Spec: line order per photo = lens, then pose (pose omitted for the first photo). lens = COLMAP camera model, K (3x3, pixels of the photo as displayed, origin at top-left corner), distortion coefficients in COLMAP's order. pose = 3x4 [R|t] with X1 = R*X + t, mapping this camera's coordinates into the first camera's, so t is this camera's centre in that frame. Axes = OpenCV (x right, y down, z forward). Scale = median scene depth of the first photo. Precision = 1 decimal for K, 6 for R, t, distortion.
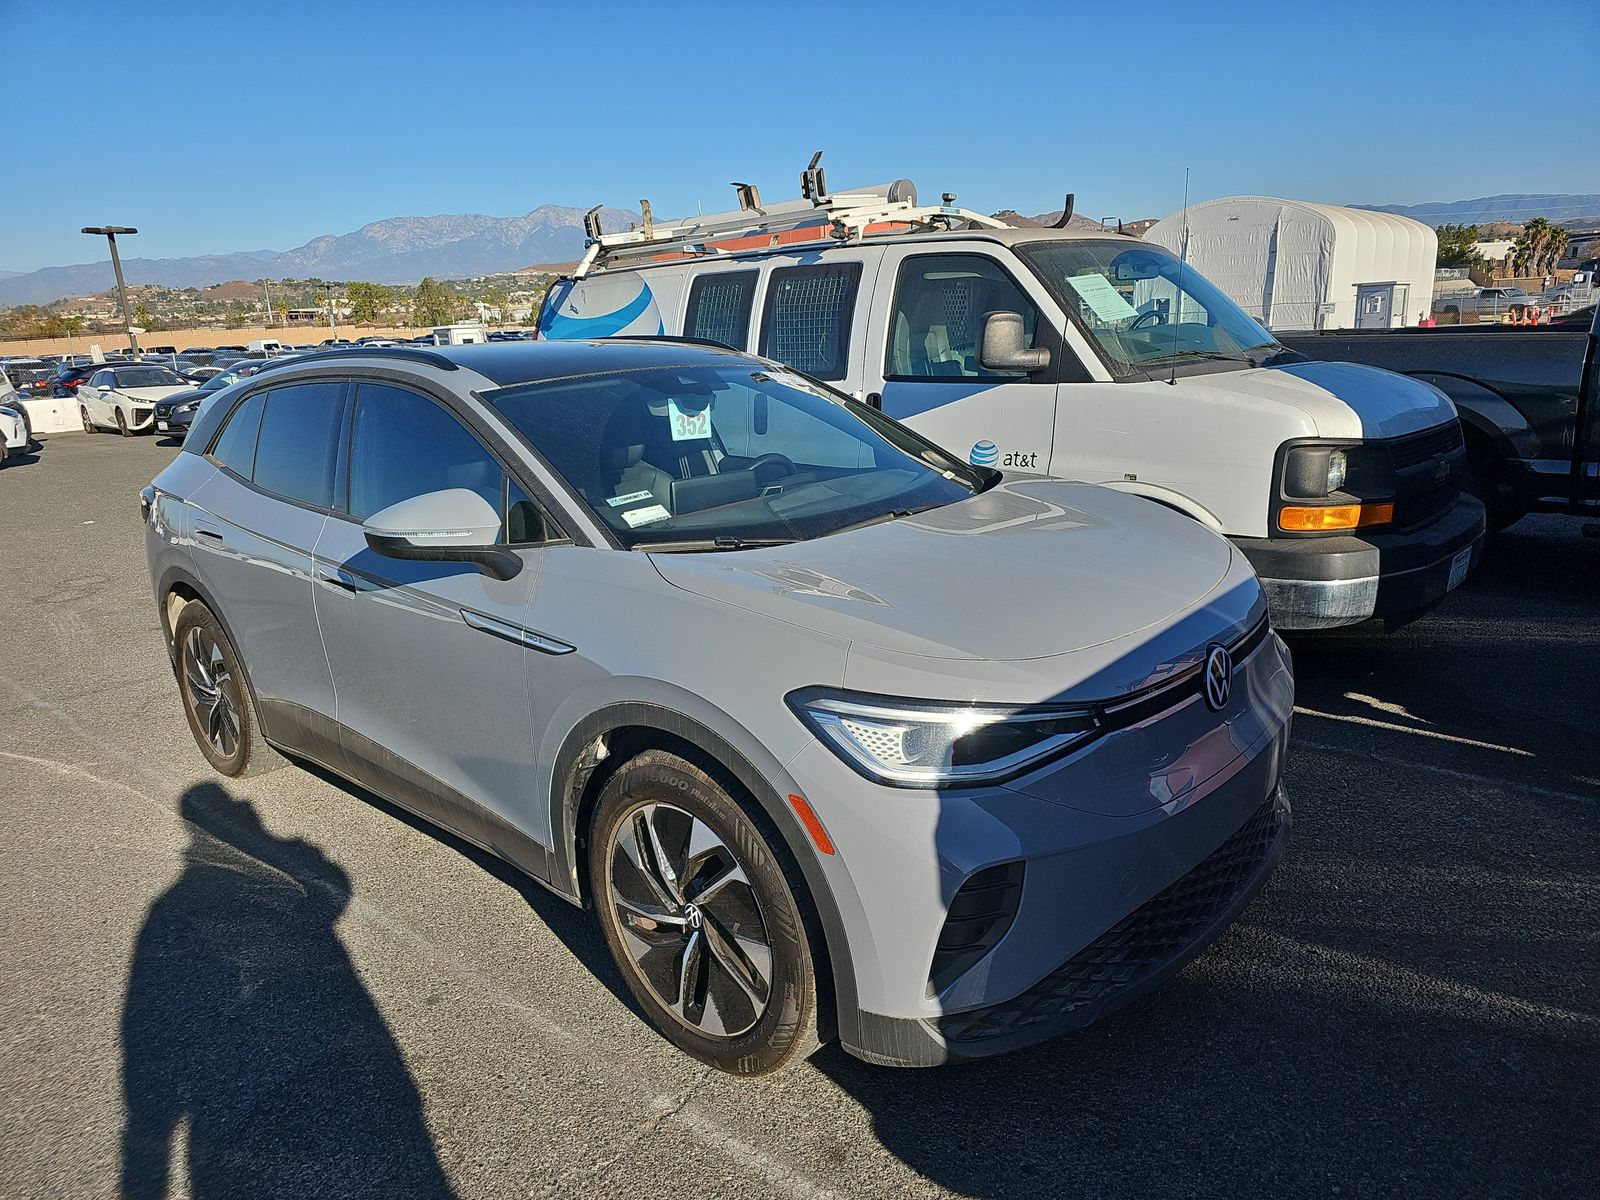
lens RADIAL K [[1094.3, 0, 855.1], [0, 1094.3, 586.6], [0, 0, 1]] dist [0.032904, -0.027455]
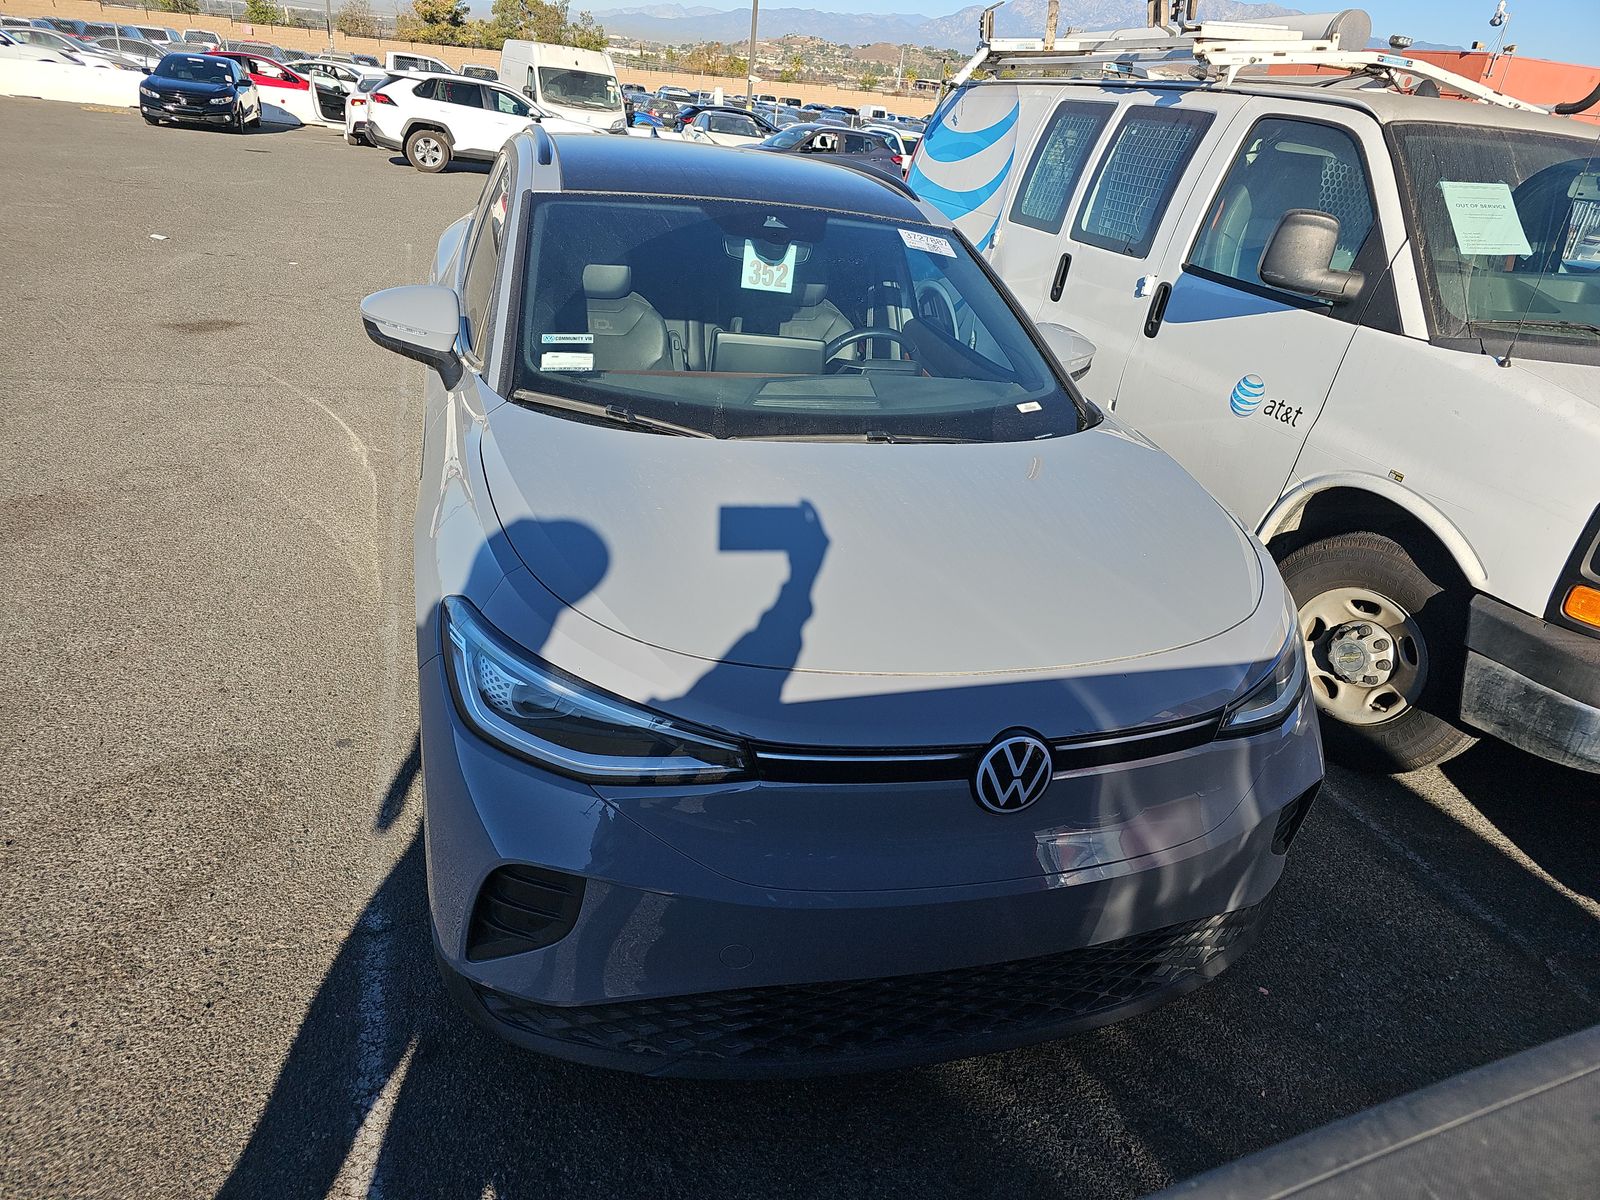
lens RADIAL K [[1094.3, 0, 809.6], [0, 1094.3, 603.1], [0, 0, 1]] dist [0.032904, -0.027455]
pose [[0.837465, 0.345190, -0.423670, 0.220029], [-0.268121, 0.935067, 0.231864, -0.071493], [0.476197, -0.080583, 0.875639, 0.134477]]
